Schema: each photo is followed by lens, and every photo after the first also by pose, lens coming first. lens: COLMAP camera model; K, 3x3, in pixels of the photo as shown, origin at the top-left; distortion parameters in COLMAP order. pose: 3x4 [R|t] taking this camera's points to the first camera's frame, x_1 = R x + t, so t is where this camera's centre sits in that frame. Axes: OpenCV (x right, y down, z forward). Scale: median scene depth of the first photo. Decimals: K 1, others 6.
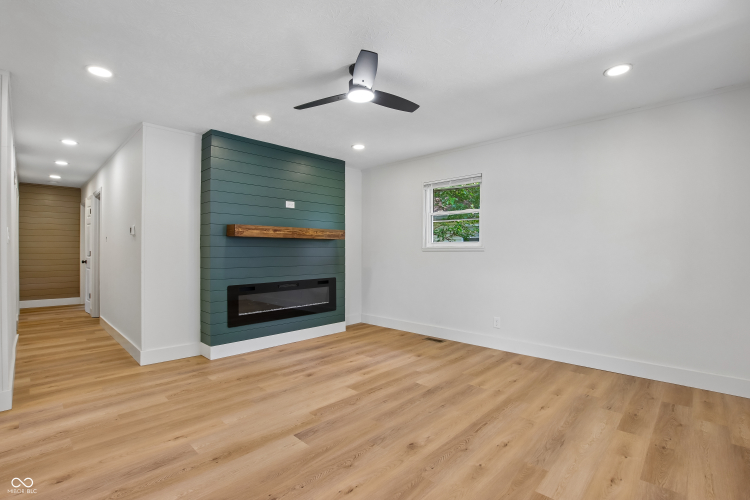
lens RADIAL K [[350.1, 0, 376.4], [0, 350.1, 249.8], [0, 0, 1]] dist [-0.033067, 0.004693]
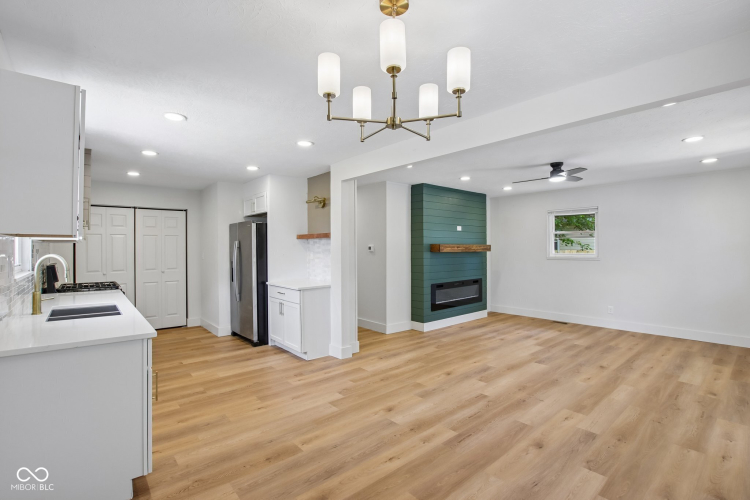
lens RADIAL K [[350.1, 0, 378.0], [0, 350.1, 246.3], [0, 0, 1]] dist [-0.033067, 0.004693]
pose [[0.995468, -0.004445, -0.094992, -0.671668], [0.003991, 0.999980, -0.004967, -0.073674], [0.095012, 0.004565, 0.995466, -0.729712]]
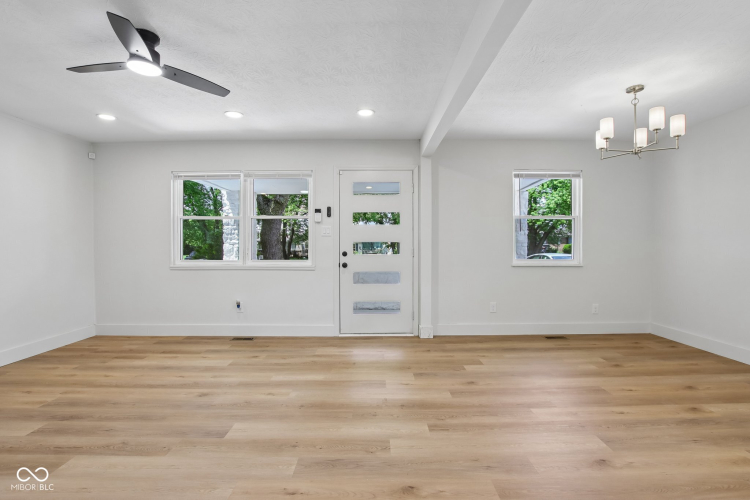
lens RADIAL K [[350.1, 0, 373.4], [0, 350.1, 251.4], [0, 0, 1]] dist [-0.033067, 0.004693]
pose [[-0.689275, -0.010101, 0.724430, -0.893365], [0.005108, 0.999810, 0.018801, 0.001691], [-0.724482, 0.016659, -0.689092, 0.992699]]
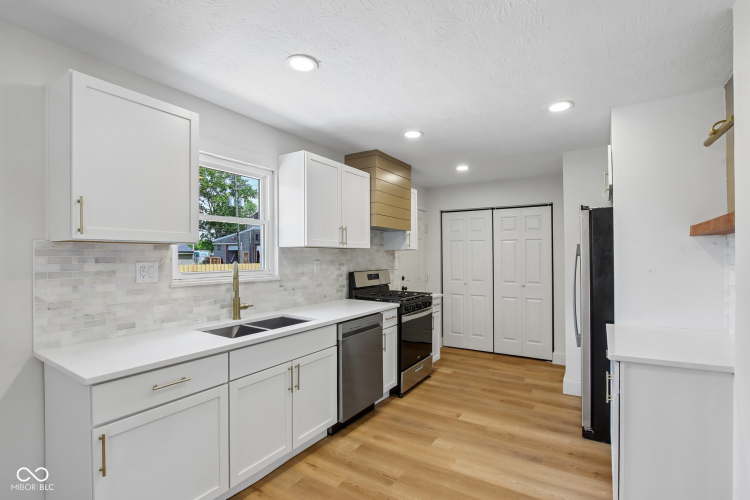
lens RADIAL K [[350.1, 0, 367.5], [0, 350.1, 262.3], [0, 0, 1]] dist [-0.033067, 0.004693]
pose [[0.179550, 0.016410, -0.983612, -0.656046], [0.000656, 0.999859, 0.016801, -0.074873], [0.983749, -0.003662, 0.179514, 0.164988]]
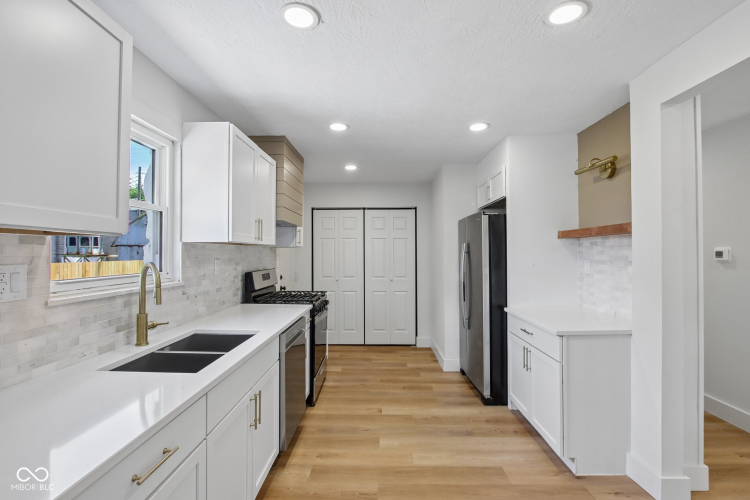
lens RADIAL K [[350.1, 0, 371.0], [0, 350.1, 250.0], [0, 0, 1]] dist [-0.033067, 0.004693]
pose [[0.668907, -0.006399, -0.743318, -0.855320], [0.001345, 0.999972, -0.007399, -0.078872], [0.743345, 0.003950, 0.668897, -0.109304]]
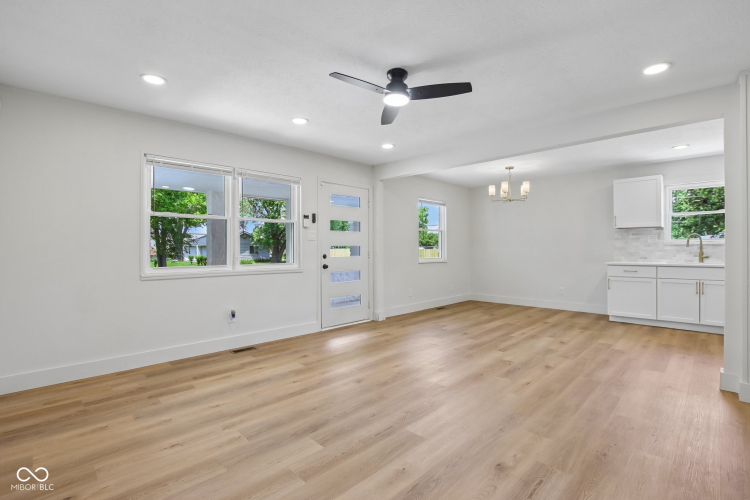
lens RADIAL K [[350.1, 0, 377.4], [0, 350.1, 240.3], [0, 0, 1]] dist [-0.033067, 0.004693]
pose [[-0.999697, 0.004977, 0.024127, -0.009122], [0.004445, 0.999747, -0.022042, 0.001469], [-0.024231, -0.021928, -0.999466, 1.731302]]
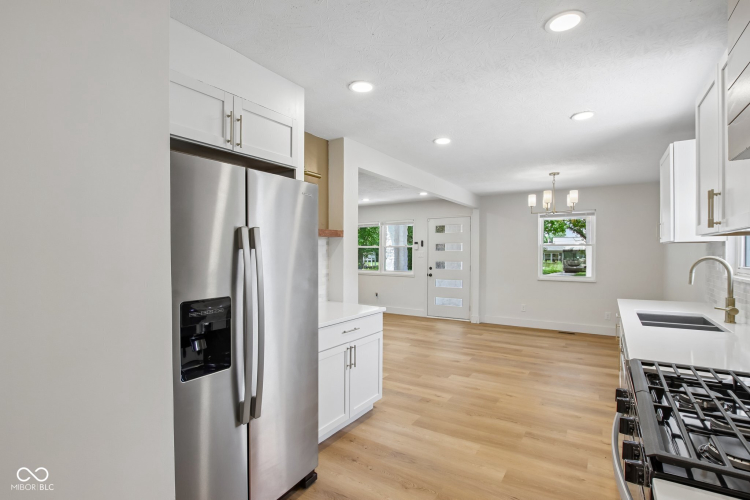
lens RADIAL K [[350.1, 0, 380.3], [0, 350.1, 261.5], [0, 0, 1]] dist [-0.033067, 0.004693]
pose [[-0.186732, -0.023133, 0.982139, -2.137324], [0.002765, 0.999706, 0.024073, -0.071715], [-0.982407, 0.007211, -0.186613, 0.874591]]
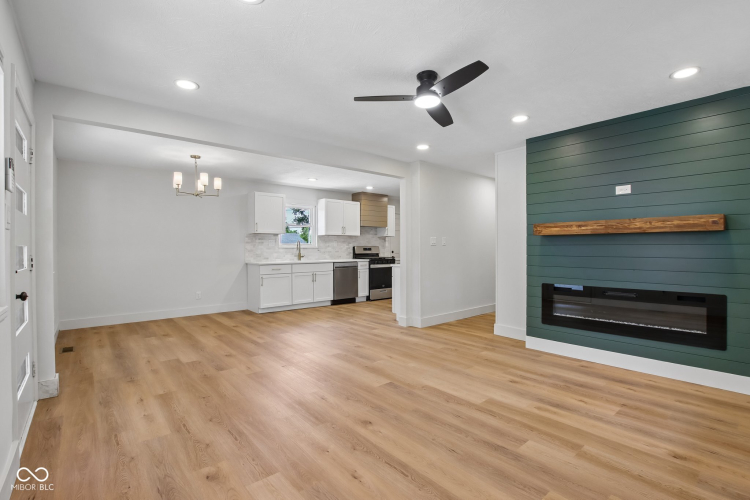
lens RADIAL K [[350.1, 0, 376.3], [0, 350.1, 247.2], [0, 0, 1]] dist [-0.033067, 0.004693]
pose [[-0.102489, -0.003963, -0.994726, 0.857145], [0.002885, 0.999987, -0.004281, -0.000647], [0.994730, -0.003309, -0.102476, 0.800105]]
